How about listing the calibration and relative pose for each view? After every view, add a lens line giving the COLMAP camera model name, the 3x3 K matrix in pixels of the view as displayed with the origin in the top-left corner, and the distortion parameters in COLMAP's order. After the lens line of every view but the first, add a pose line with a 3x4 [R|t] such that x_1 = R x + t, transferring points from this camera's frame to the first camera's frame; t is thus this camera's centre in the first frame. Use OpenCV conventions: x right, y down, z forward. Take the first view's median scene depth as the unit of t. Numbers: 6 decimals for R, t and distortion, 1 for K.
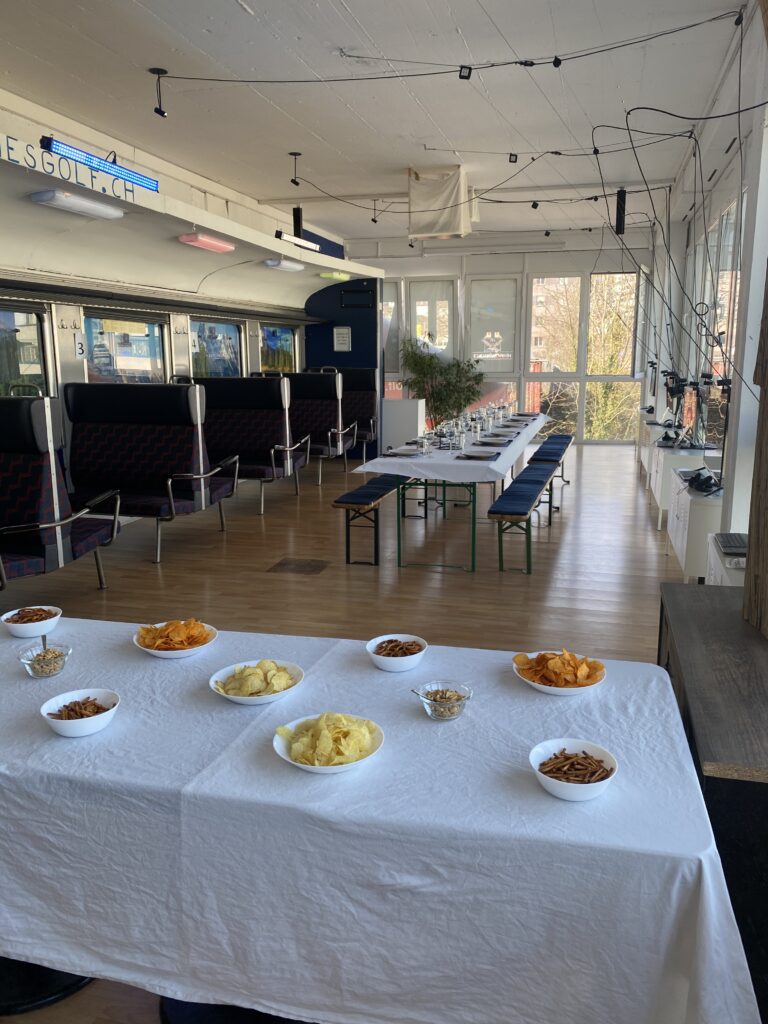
lens RADIAL K [[784.5, 0, 389.1], [0, 784.5, 501.8], [0, 0, 1]] dist [0.024402, -0.020458]
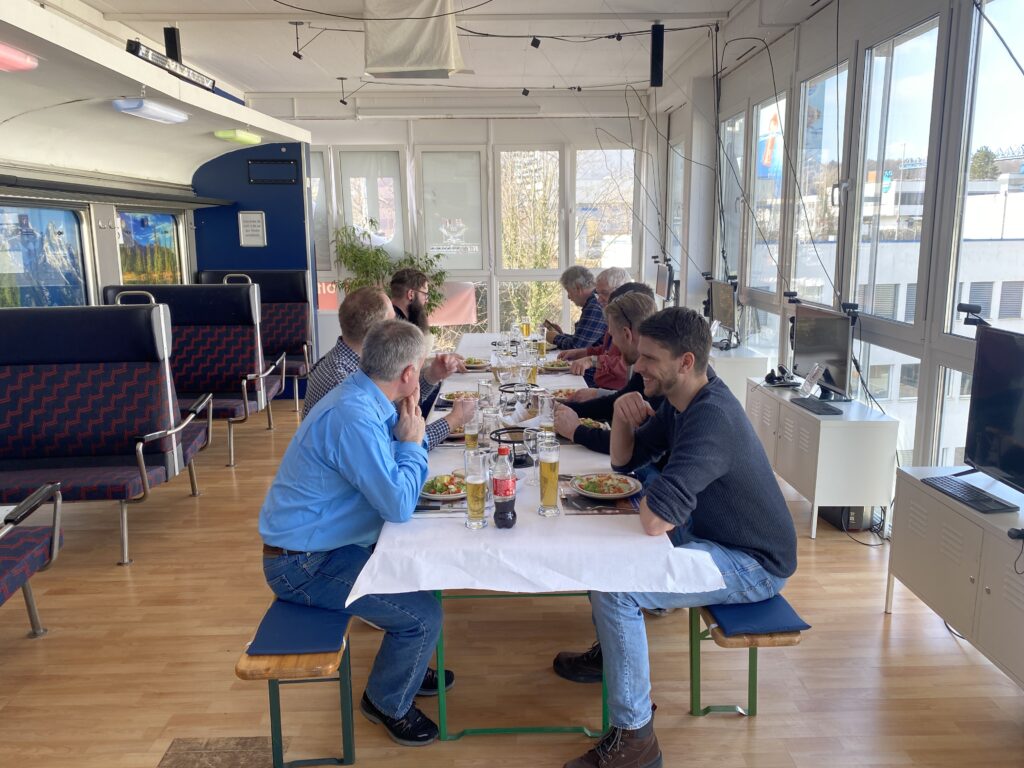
lens RADIAL K [[784.5, 0, 518.9], [0, 784.5, 360.6], [0, 0, 1]] dist [0.024402, -0.020458]
pose [[0.960626, -0.050785, 0.273165, -0.030448], [0.058086, 0.998136, -0.018699, -0.066982], [-0.271706, 0.033830, 0.961785, 0.280054]]
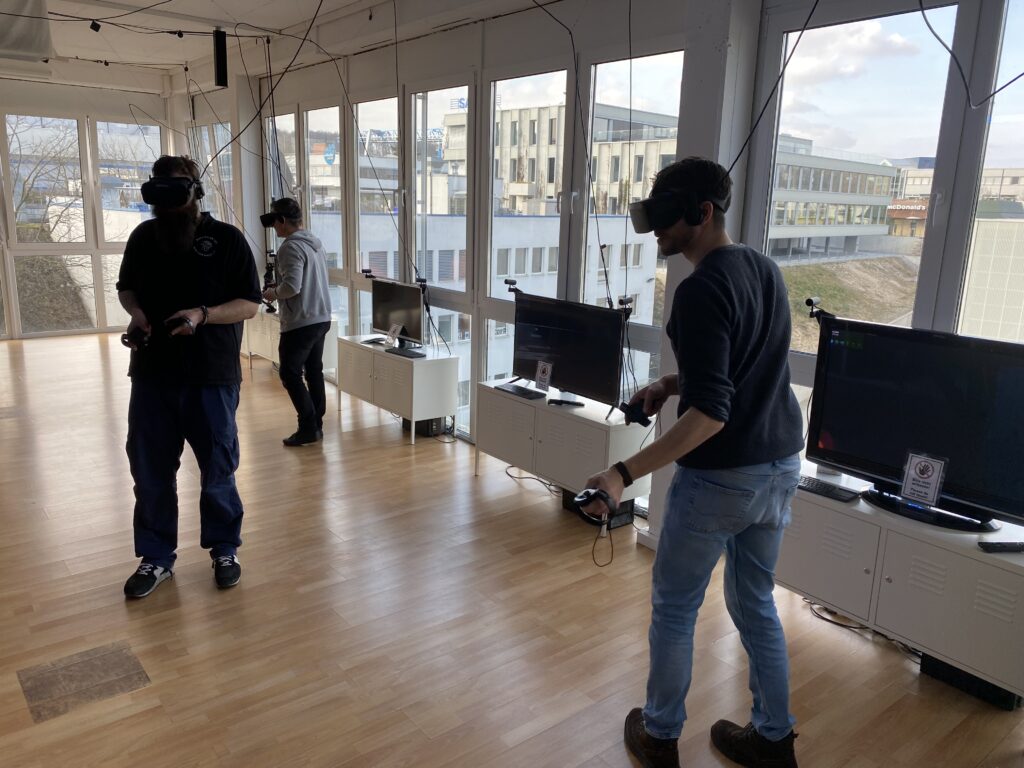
lens RADIAL K [[784.5, 0, 505.8], [0, 784.5, 374.7], [0, 0, 1]] dist [0.024402, -0.020458]
pose [[0.595187, -0.154005, 0.788692, -0.176255], [0.120392, 0.987476, 0.101967, -0.075234], [-0.794518, 0.034263, 0.606273, 0.228476]]
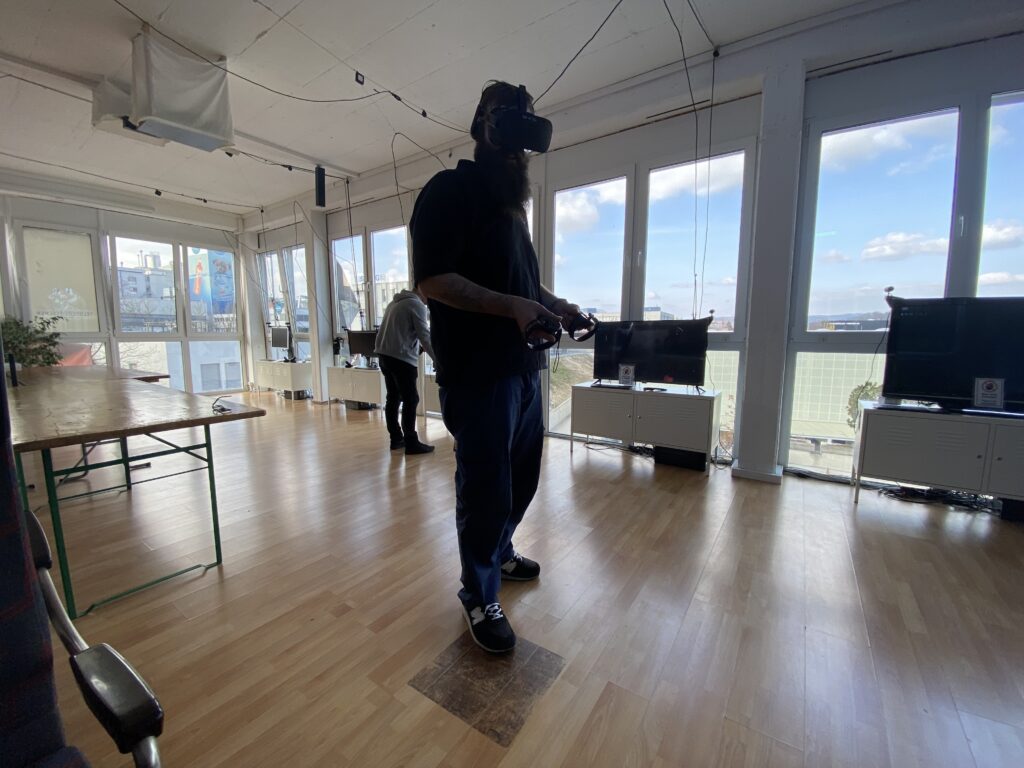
lens RADIAL K [[415.3, 0, 504.9], [0, 415.3, 385.7], [0, 0, 1]] dist [-0.012269, -0.000733]
pose [[0.334425, -0.108816, 0.936119, -0.171240], [0.172549, 0.983591, 0.052692, -0.052710], [-0.926491, 0.143905, 0.347714, 0.462777]]
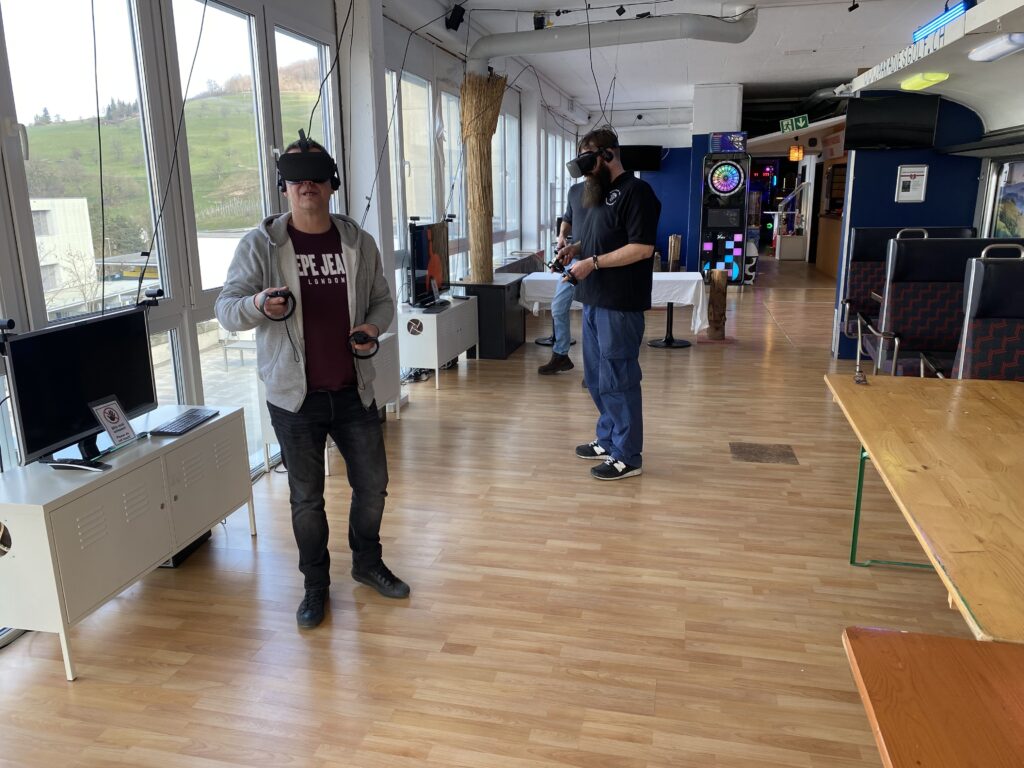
lens RADIAL K [[784.5, 0, 512.5], [0, 784.5, 383.4], [0, 0, 1]] dist [0.024402, -0.020458]
pose [[-0.998626, 0.024208, -0.046471, 0.109106], [0.002439, 0.907397, 0.420267, -0.189841], [0.052341, 0.419576, -0.906210, 0.922798]]
